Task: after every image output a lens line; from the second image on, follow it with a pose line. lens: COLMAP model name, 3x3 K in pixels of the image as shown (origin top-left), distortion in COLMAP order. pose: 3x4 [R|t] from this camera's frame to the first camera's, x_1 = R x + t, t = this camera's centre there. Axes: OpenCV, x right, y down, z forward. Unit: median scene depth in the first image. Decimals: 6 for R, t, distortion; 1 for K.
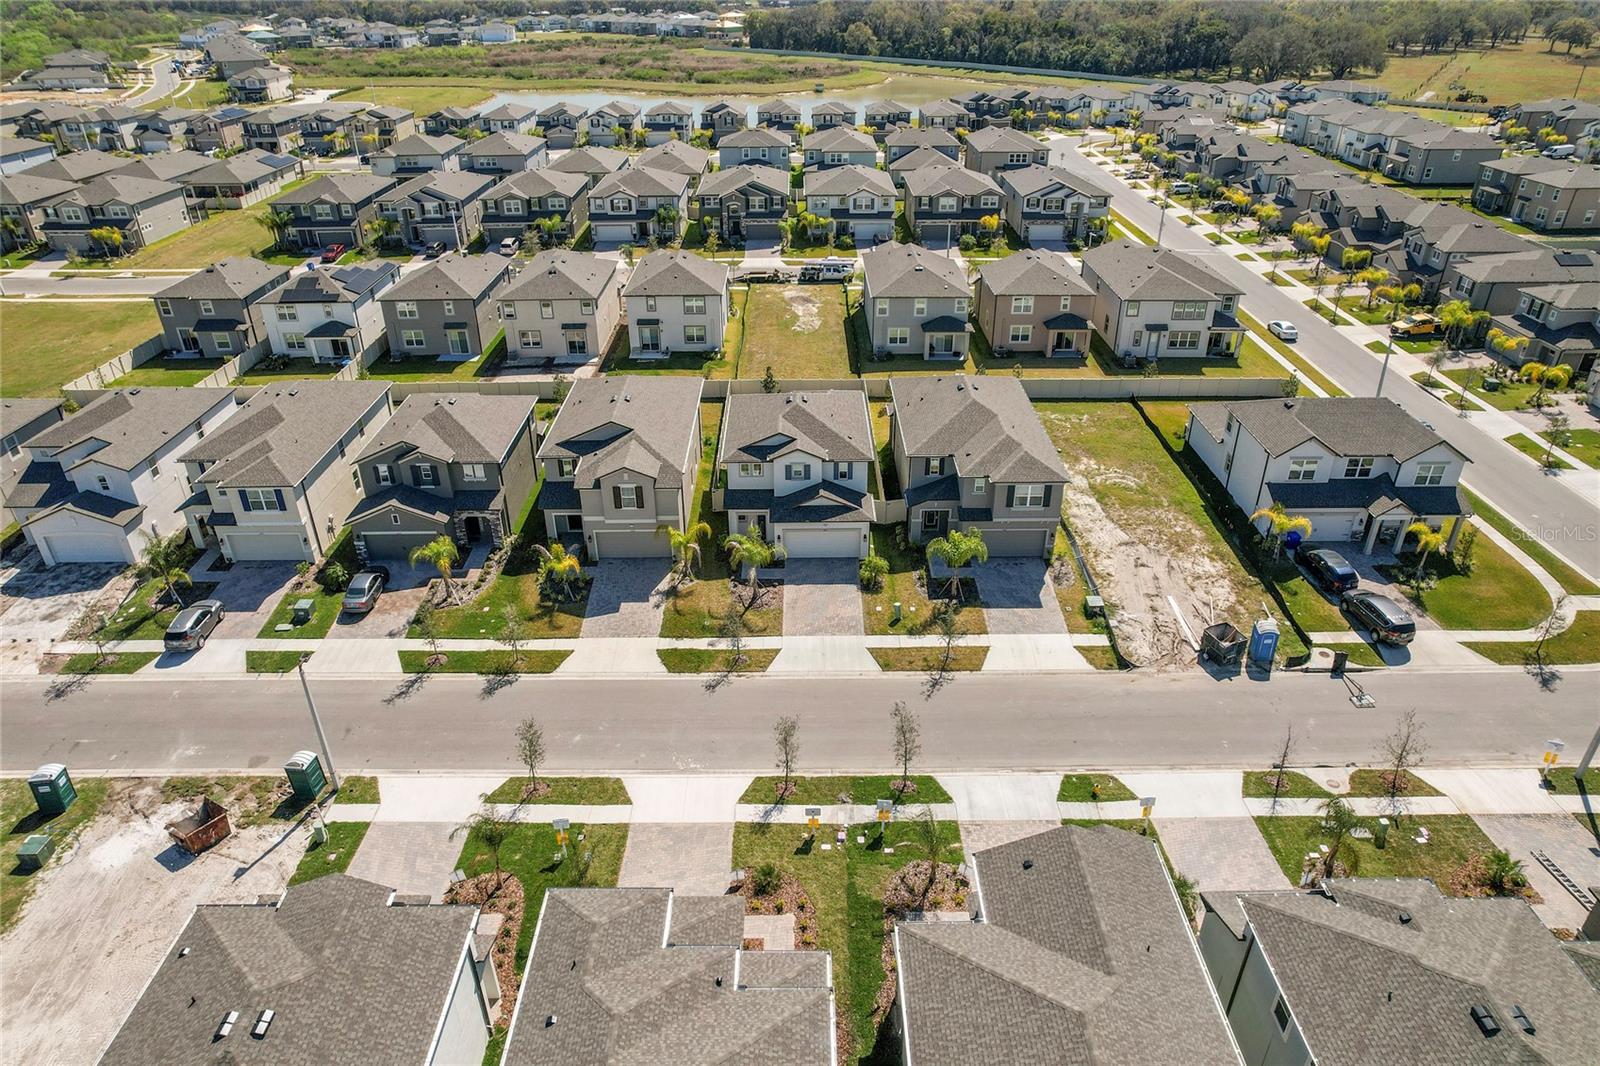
lens RADIAL K [[1024.9, 0, 794.3], [0, 1024.9, 556.0], [0, 0, 1]] dist [-0.073877, 0.065982]
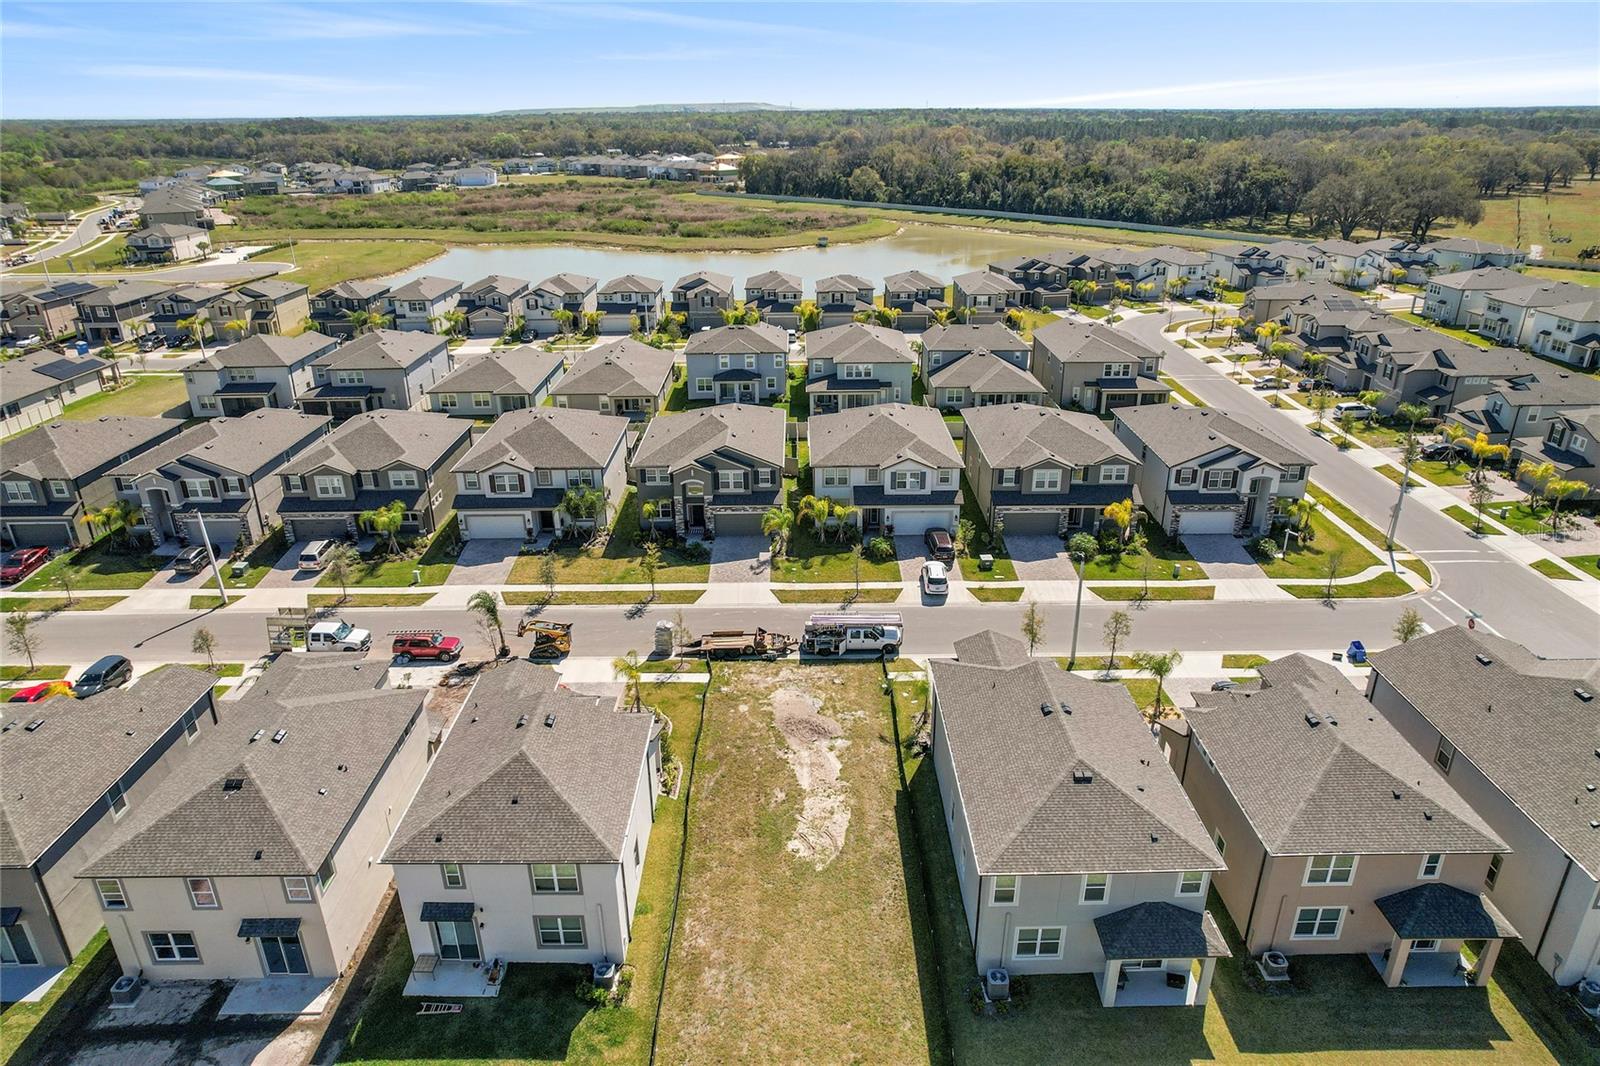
lens RADIAL K [[1024.9, 0, 798.6], [0, 1024.9, 532.3], [0, 0, 1]] dist [-0.073877, 0.065982]
pose [[0.999985, -0.004751, 0.002652, 0.001536], [0.005063, 0.991006, -0.133722, -0.234177], [-0.001992, 0.133733, 0.991015, 0.400598]]
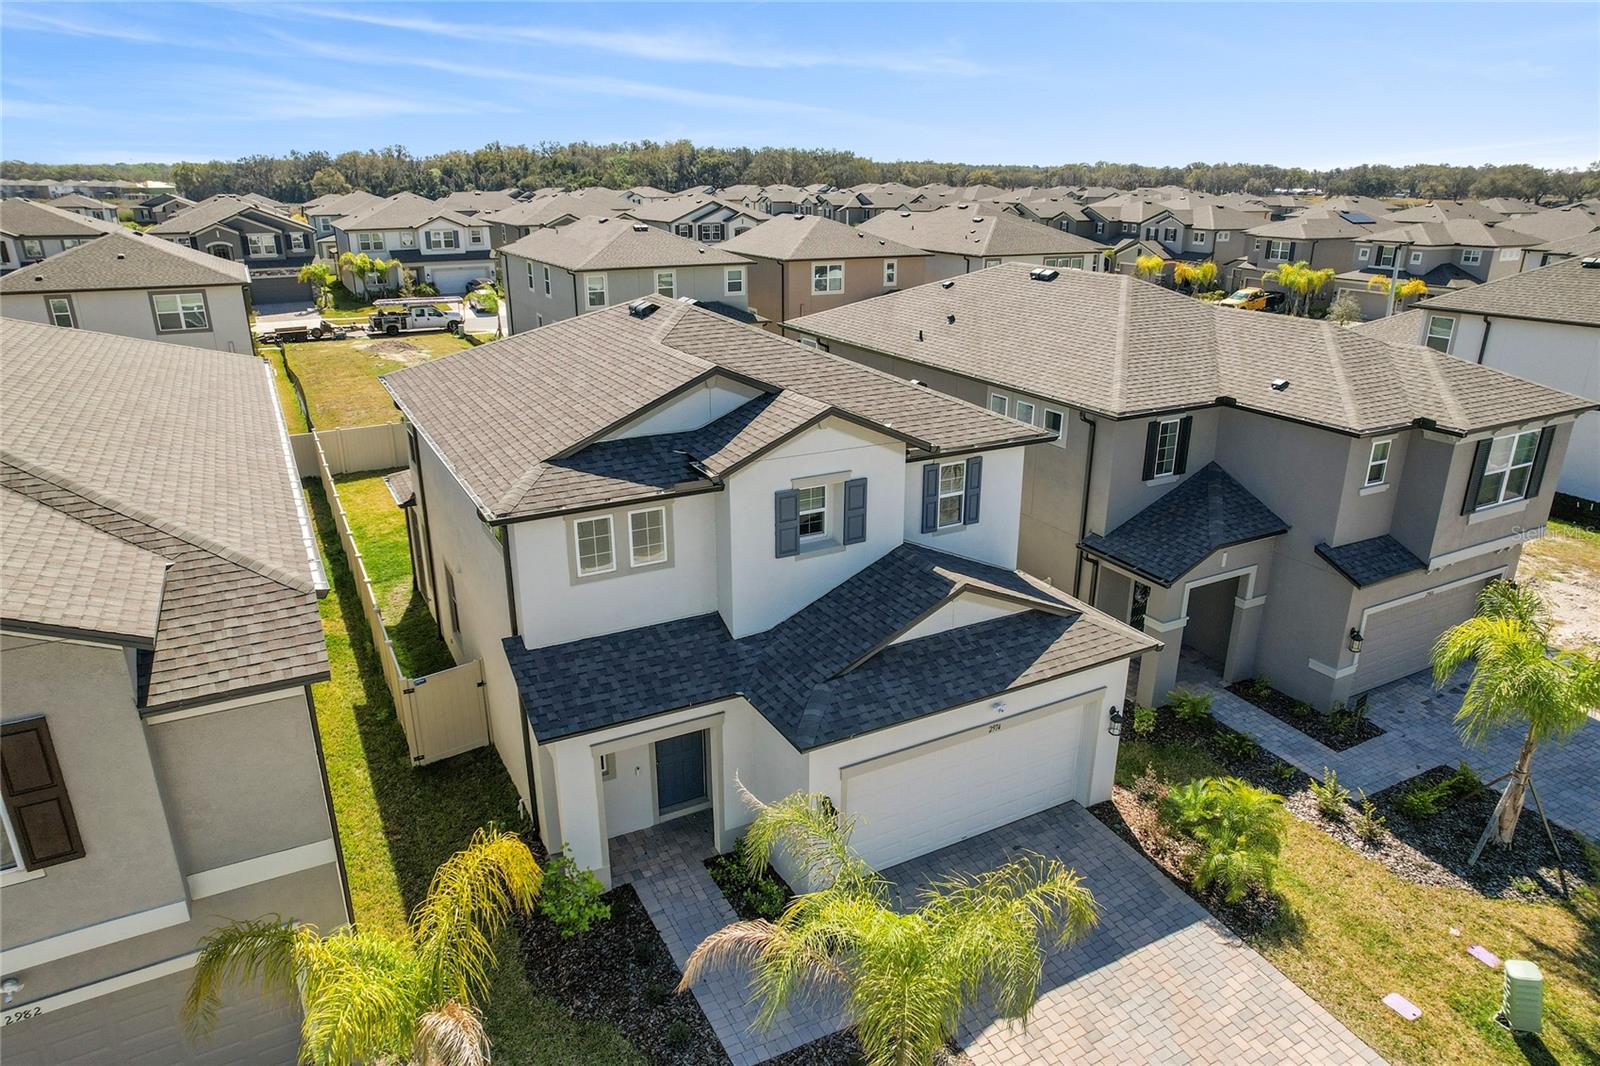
lens RADIAL K [[1024.9, 0, 800.0], [0, 1024.9, 545.7], [0, 0, 1]] dist [-0.073877, 0.065982]
pose [[0.879581, -0.155298, 0.449689, -0.051970], [0.234523, 0.963932, -0.125831, -0.021913], [-0.413929, 0.216141, 0.884277, 0.372711]]
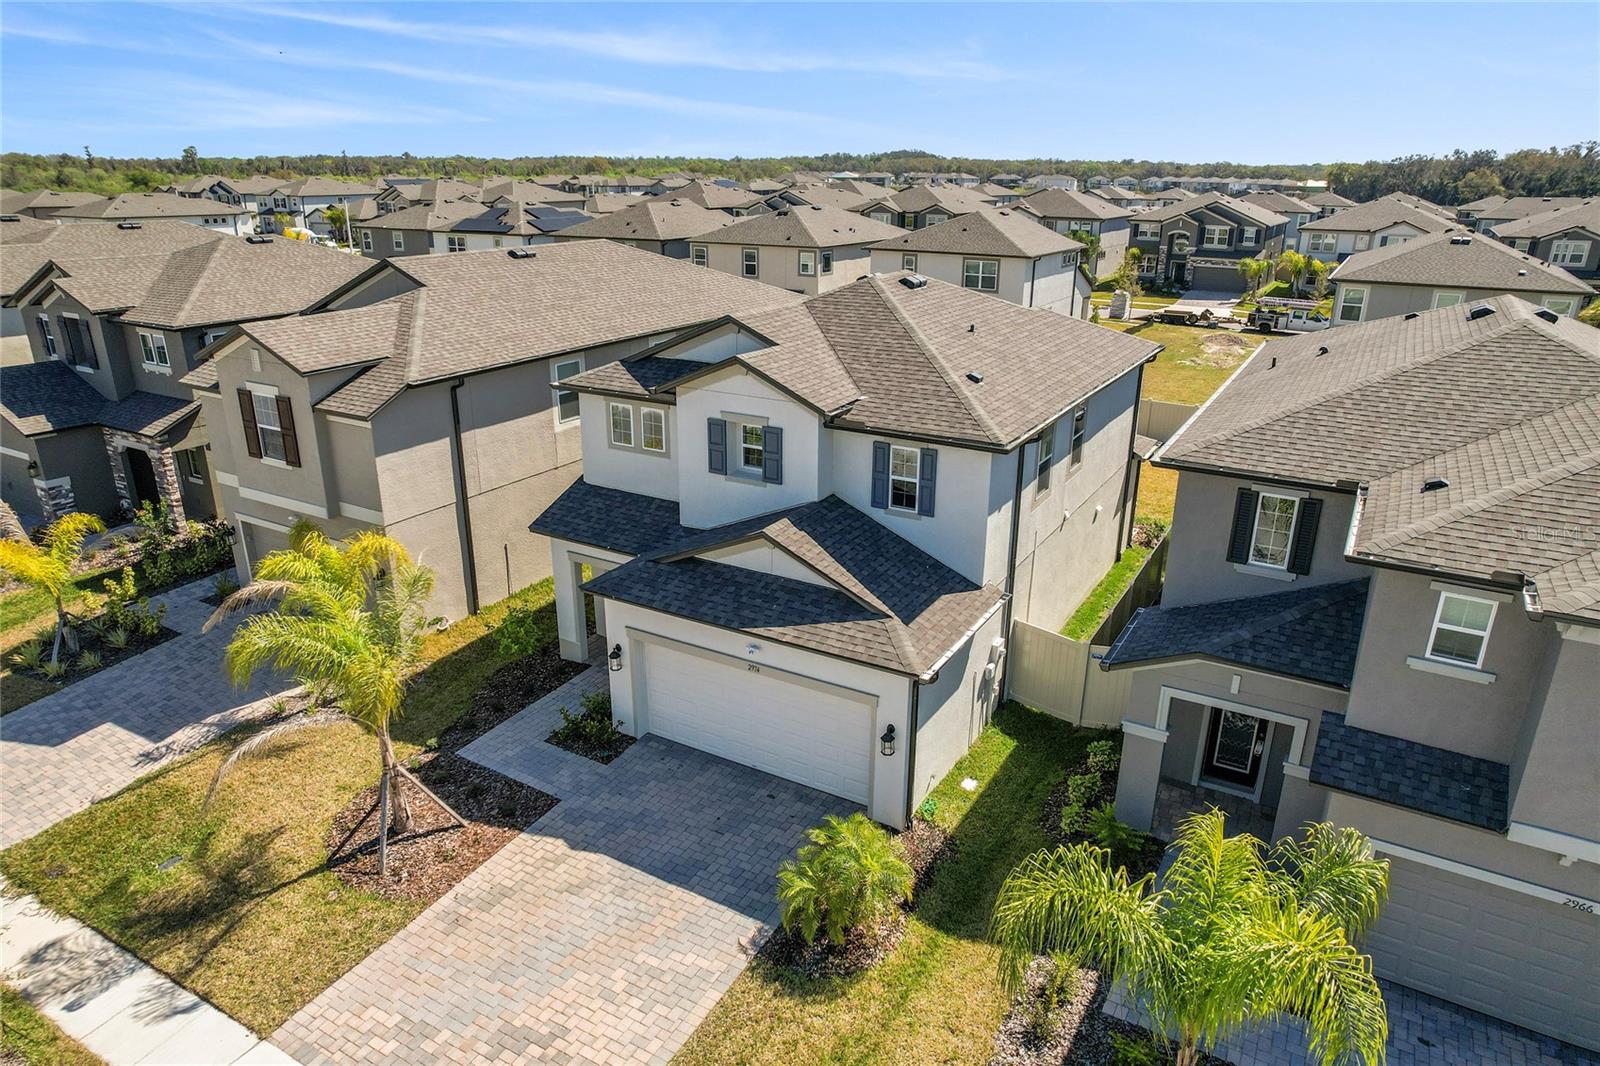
lens RADIAL K [[1024.9, 0, 798.6], [0, 1024.9, 538.6], [0, 0, 1]] dist [-0.073877, 0.065982]
pose [[0.862240, 0.186421, -0.470945, 0.073616], [-0.269005, 0.956376, -0.113937, -0.014088], [0.429160, 0.224927, 0.874774, 0.358767]]
